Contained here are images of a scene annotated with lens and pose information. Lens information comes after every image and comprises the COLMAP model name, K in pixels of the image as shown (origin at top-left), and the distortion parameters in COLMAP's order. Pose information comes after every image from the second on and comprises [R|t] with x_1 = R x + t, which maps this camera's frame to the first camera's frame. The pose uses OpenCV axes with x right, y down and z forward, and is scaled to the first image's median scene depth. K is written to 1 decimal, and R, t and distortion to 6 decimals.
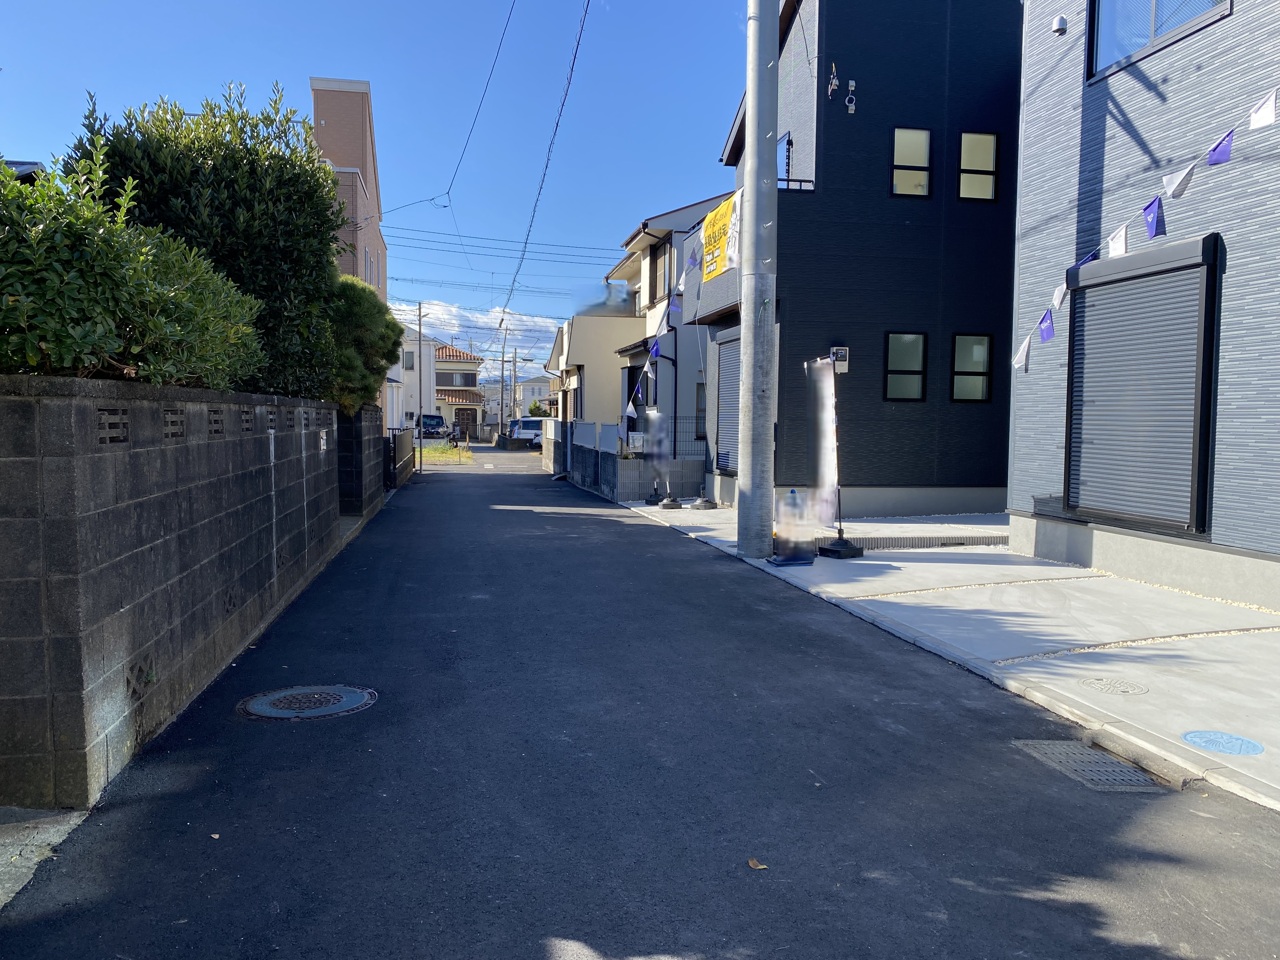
lens RADIAL K [[972.3, 0, 640.0], [0, 972.3, 480.0], [0, 0, 1]] dist [-0.000111, -0.000035]
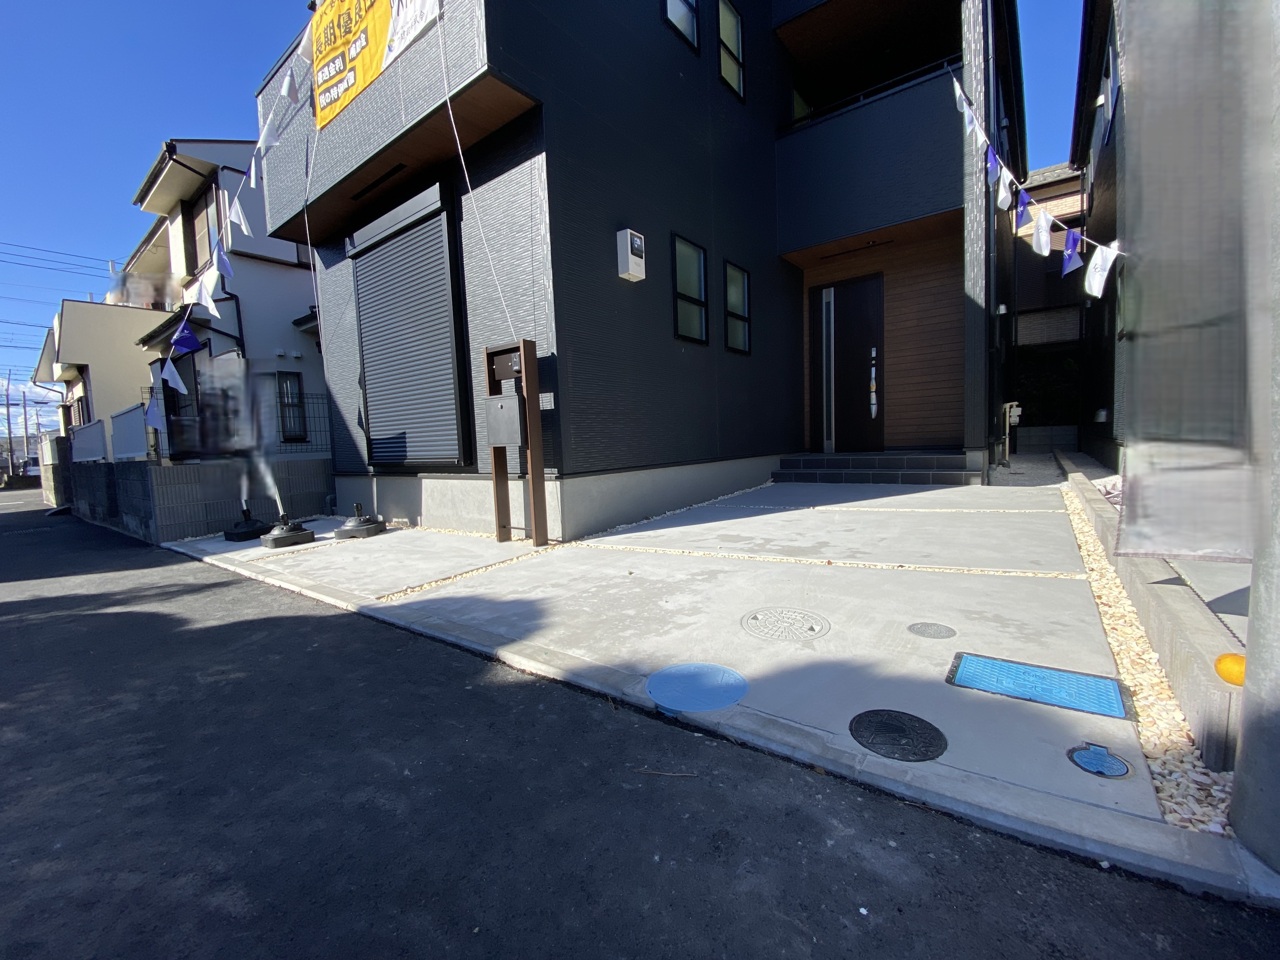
lens RADIAL K [[518.4, 0, 639.3], [0, 518.4, 474.9], [0, 0, 1]] dist [0.042419, -0.034230]
pose [[0.750313, -0.086423, 0.655409, -0.007993], [0.093563, 0.995321, 0.024133, 0.001845], [-0.654428, 0.043215, 0.754888, 0.491032]]
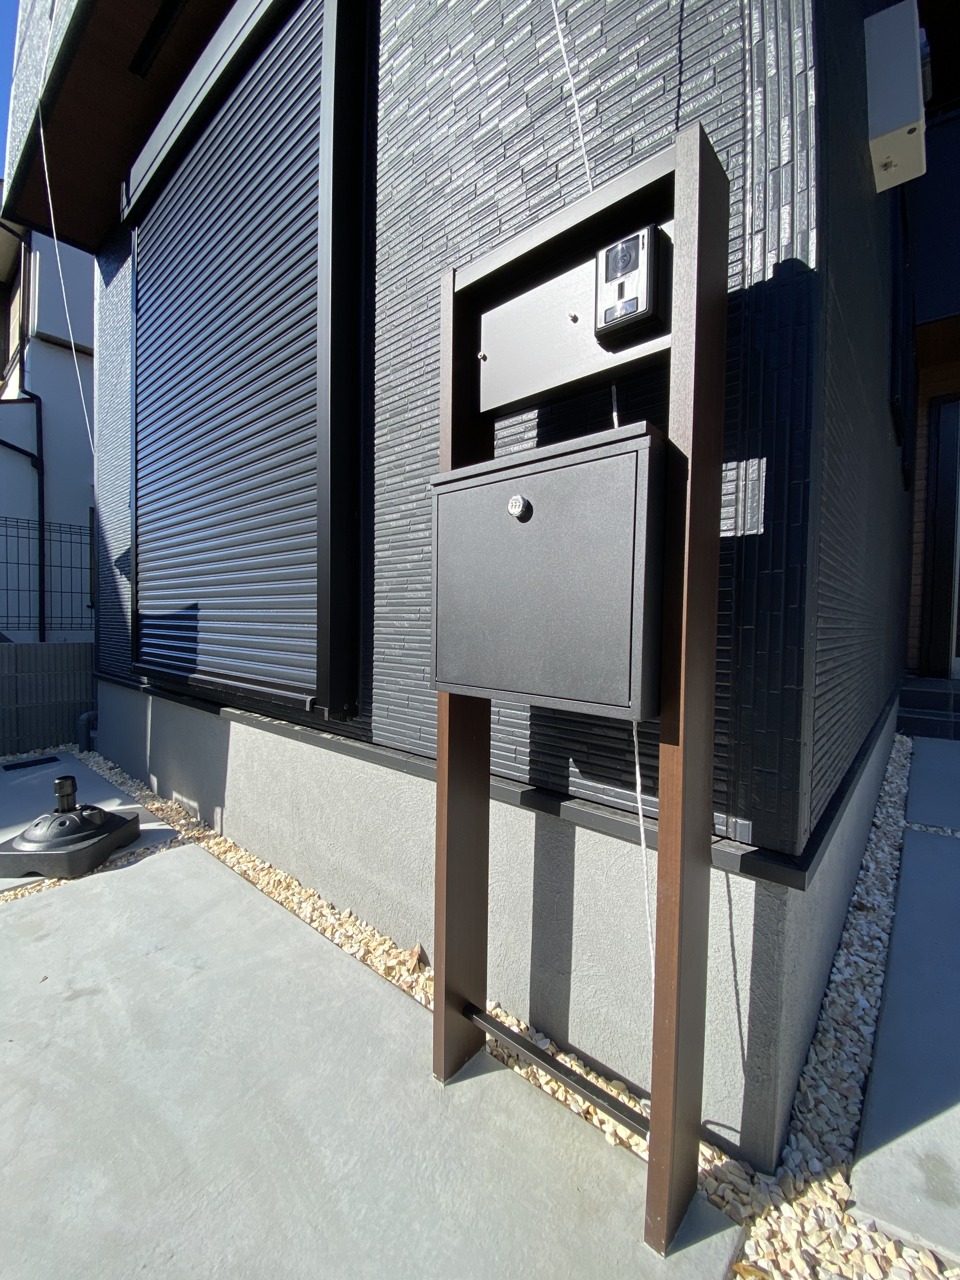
lens RADIAL K [[518.4, 0, 487.9], [0, 518.4, 639.5], [0, 0, 1]] dist [0.042419, -0.034230]
pose [[0.782457, -0.018272, 0.622436, 0.057579], [0.032976, 0.999383, -0.012117, -0.013881], [-0.621831, 0.030006, 0.782577, 0.645015]]
